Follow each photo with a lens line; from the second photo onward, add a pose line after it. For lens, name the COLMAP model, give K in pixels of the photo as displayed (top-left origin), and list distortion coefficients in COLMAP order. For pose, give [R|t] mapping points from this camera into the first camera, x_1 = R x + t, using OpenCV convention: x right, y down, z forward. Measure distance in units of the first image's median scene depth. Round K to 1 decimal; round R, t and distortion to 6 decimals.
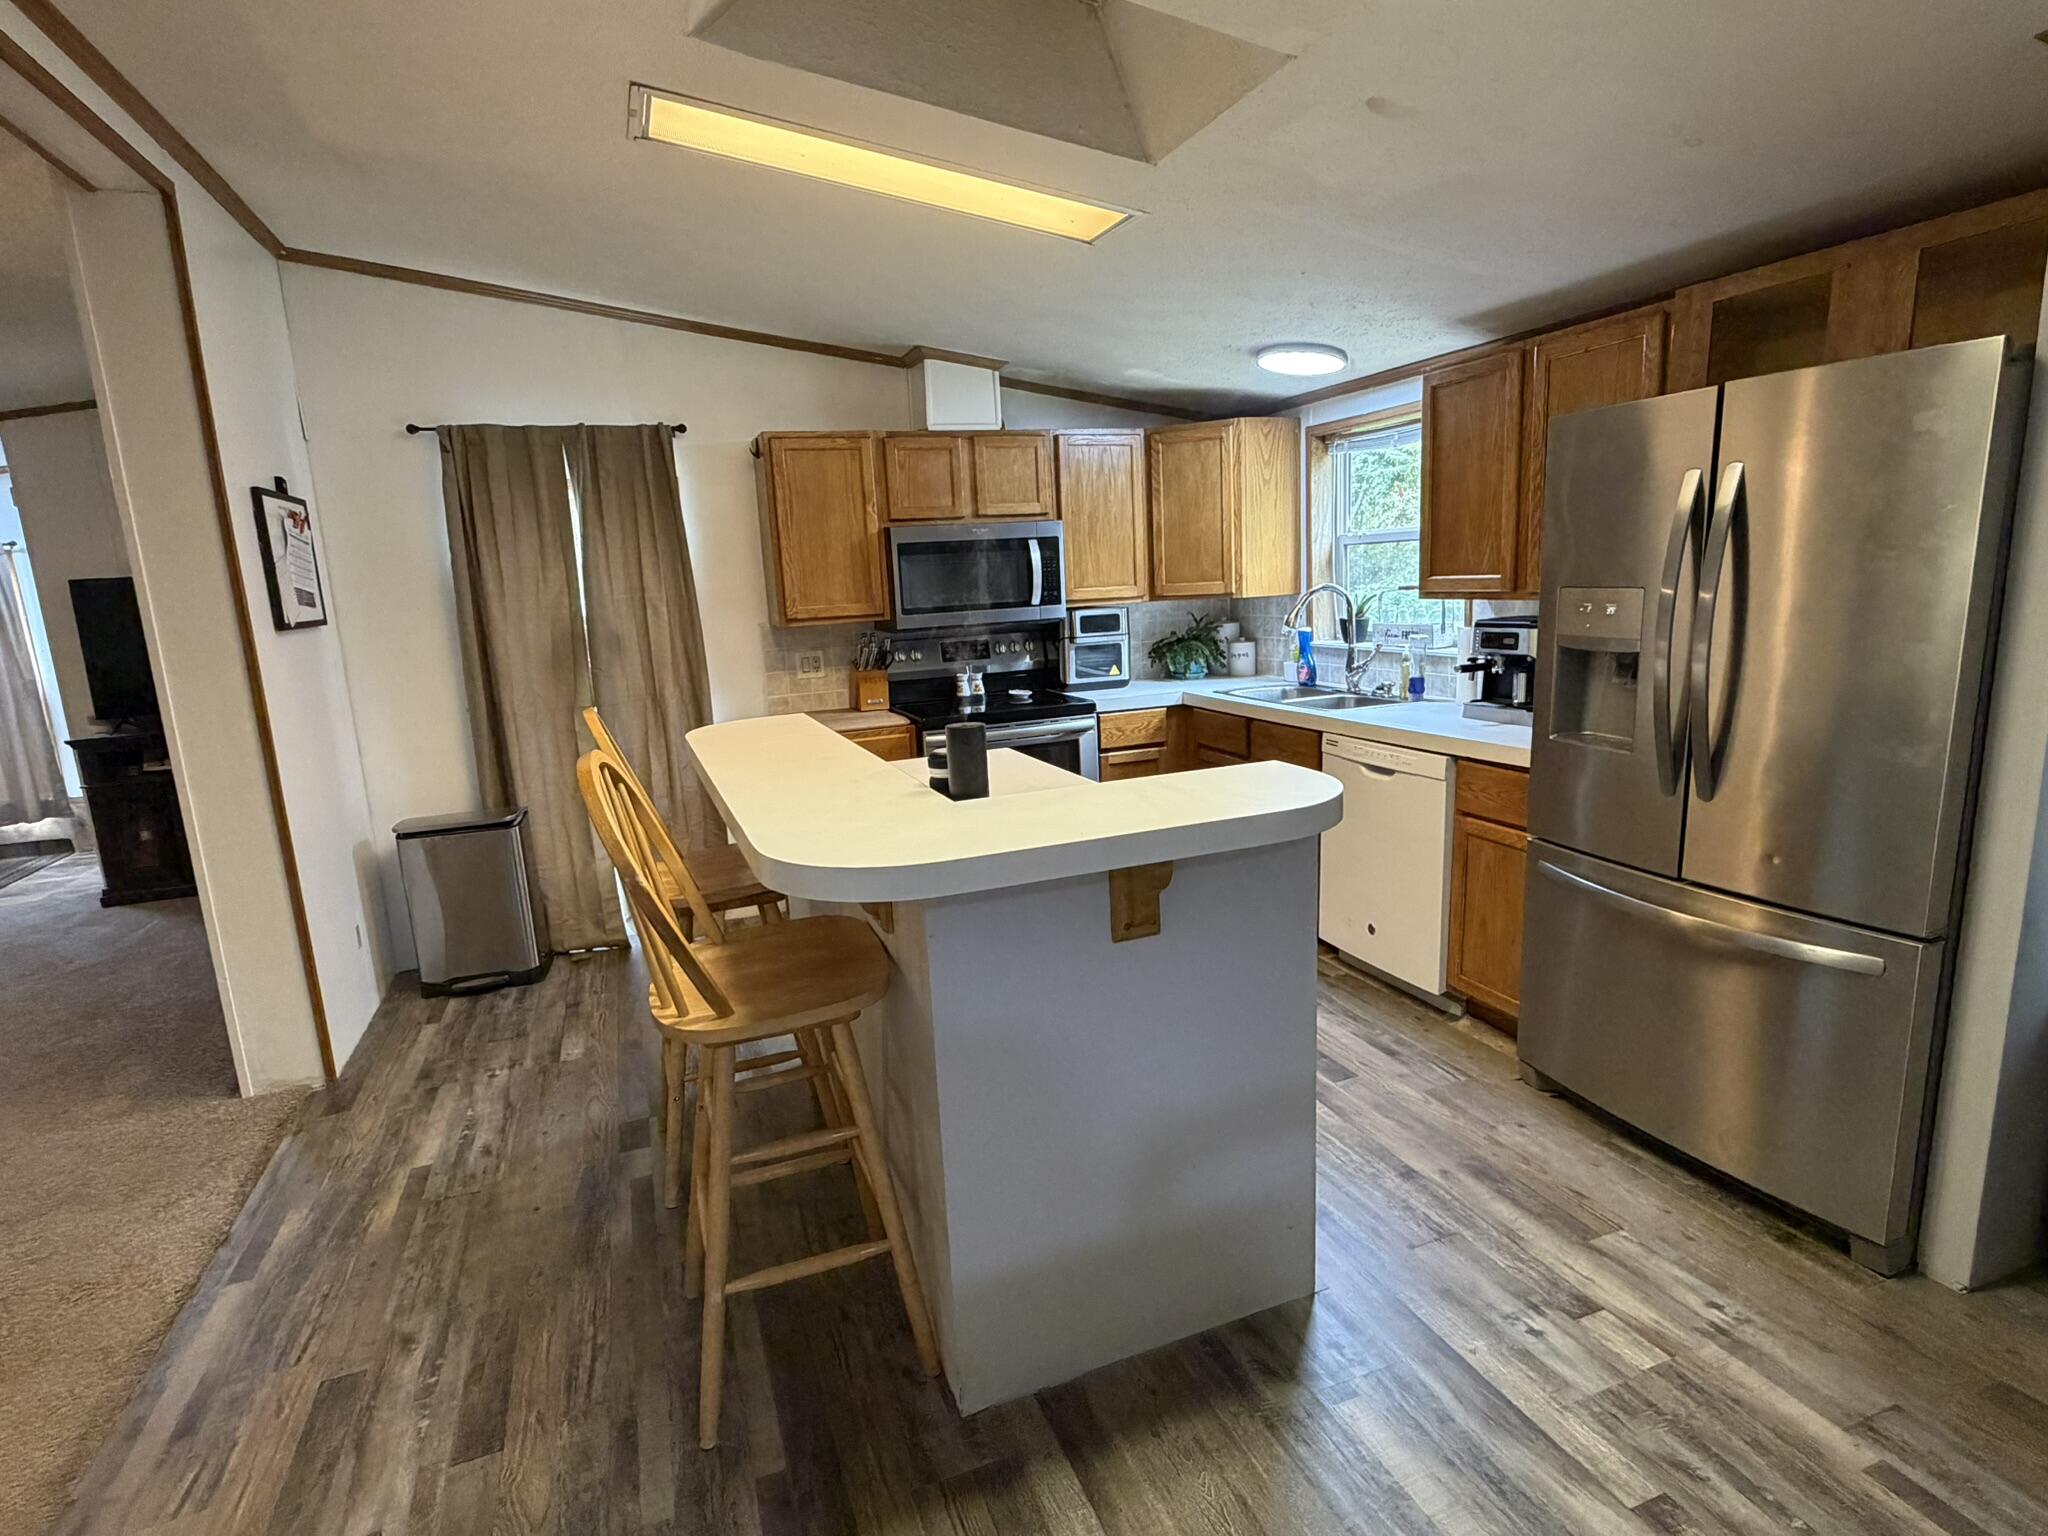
lens RADIAL K [[1052.2, 0, 1016.4], [0, 1052.2, 774.3], [0, 0, 1]] dist [-0.001389, -0.000107]
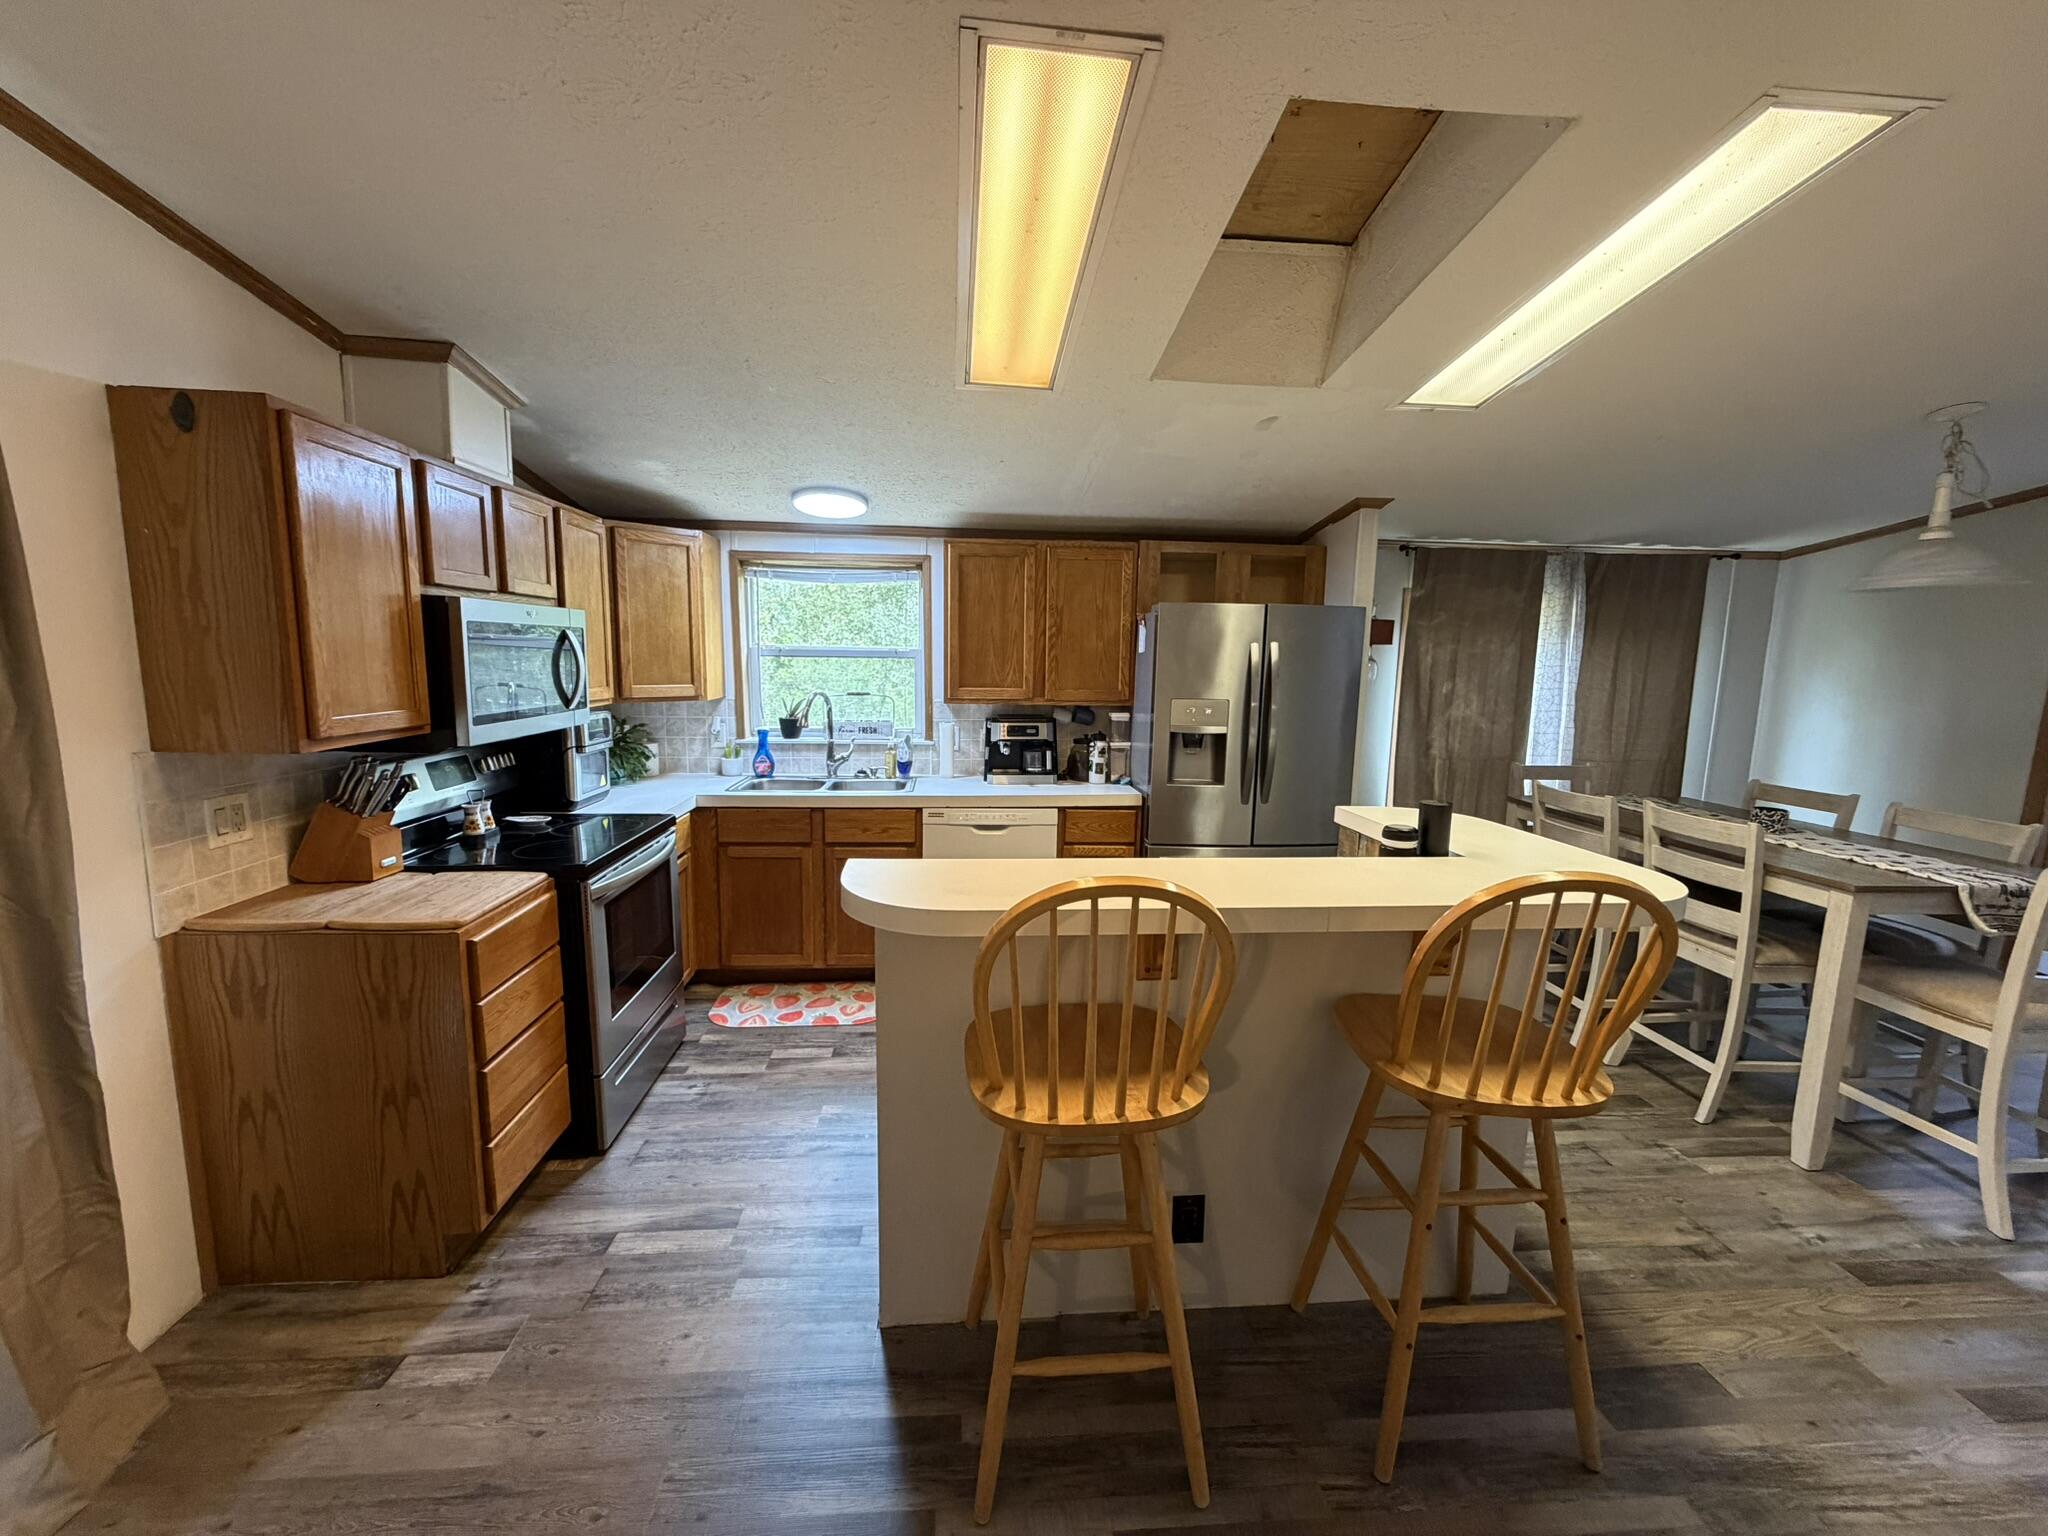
lens RADIAL K [[820.4, 0, 1014.6], [0, 820.4, 771.7], [0, 0, 1]] dist [0.000655, 0.000448]
pose [[0.281854, -0.082283, 0.955922, -0.925440], [0.149821, 0.987869, 0.040858, -0.161329], [-0.947688, 0.131701, 0.290763, 0.911462]]
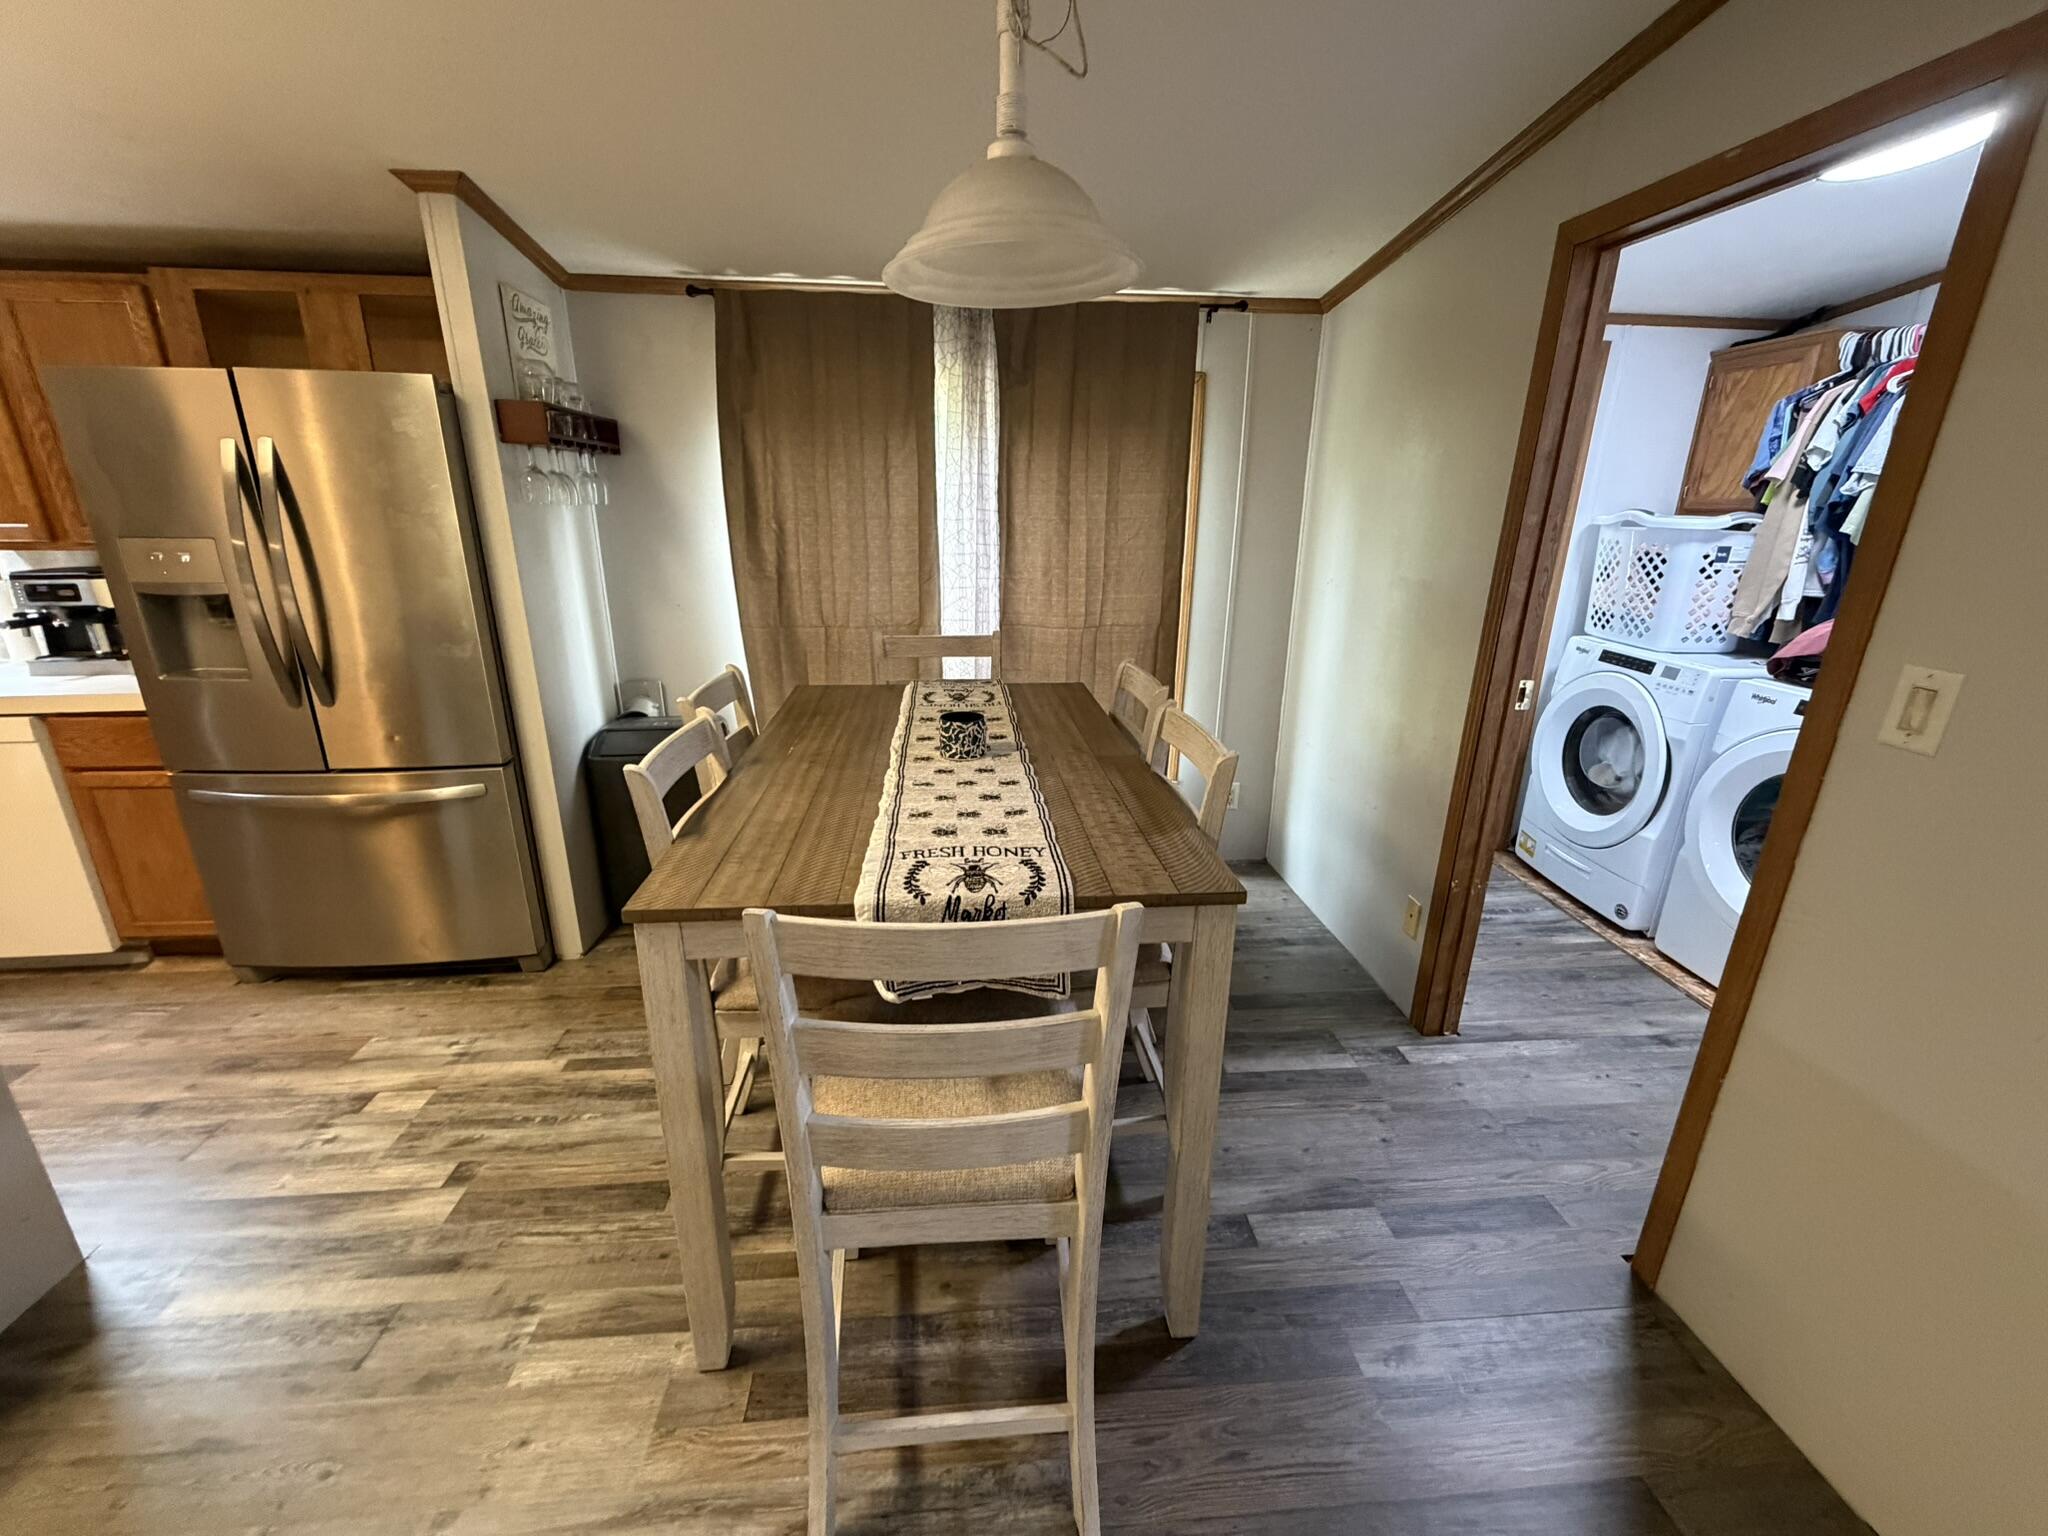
lens RADIAL K [[817.4, 0, 1014.7], [0, 817.4, 767.8], [0, 0, 1]] dist [0.000428, -0.000376]
pose [[0.266766, -0.247065, 0.931555, -0.072255], [0.159976, 0.964525, 0.209998, 0.019399], [-0.950391, 0.093006, 0.296828, -0.090450]]
